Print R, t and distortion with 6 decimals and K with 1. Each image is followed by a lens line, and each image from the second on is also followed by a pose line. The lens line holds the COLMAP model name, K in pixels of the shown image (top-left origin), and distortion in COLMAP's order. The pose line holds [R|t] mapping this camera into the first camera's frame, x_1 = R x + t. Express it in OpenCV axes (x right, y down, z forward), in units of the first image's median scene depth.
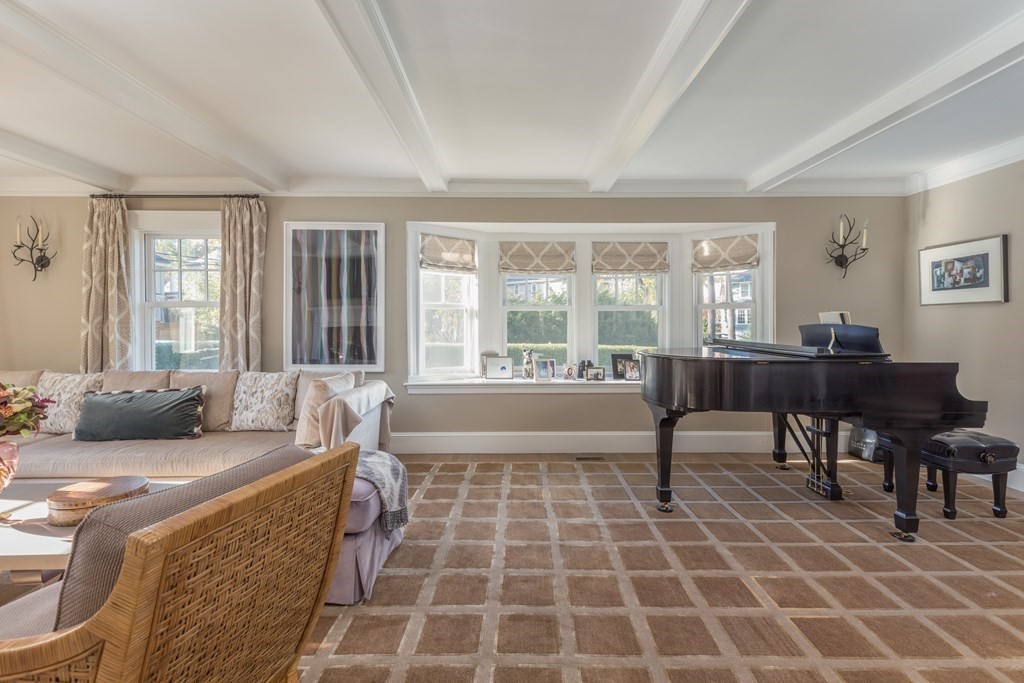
lens RADIAL K [[478.6, 0, 512.9], [0, 478.6, 338.8], [0, 0, 1]] dist [0.001336, 0.002164]
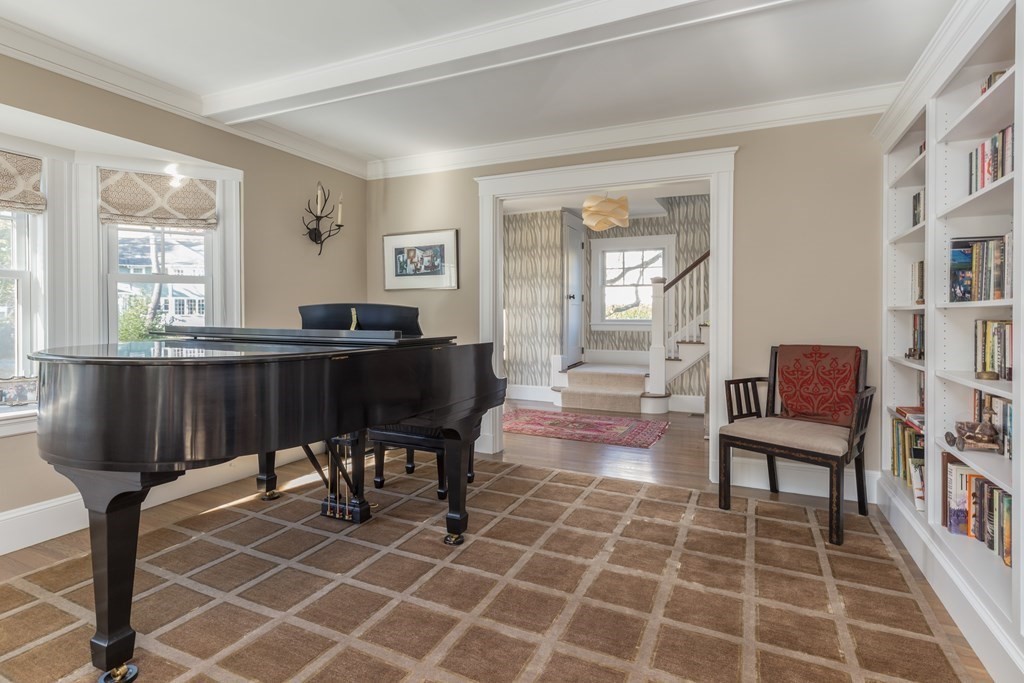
lens RADIAL K [[478.6, 0, 521.0], [0, 478.6, 321.1], [0, 0, 1]] dist [0.001336, 0.002164]
pose [[0.389591, -0.008865, 0.920945, 0.029685], [0.026253, 0.999654, -0.001483, 0.005787], [-0.920614, 0.024756, 0.389689, 0.377746]]
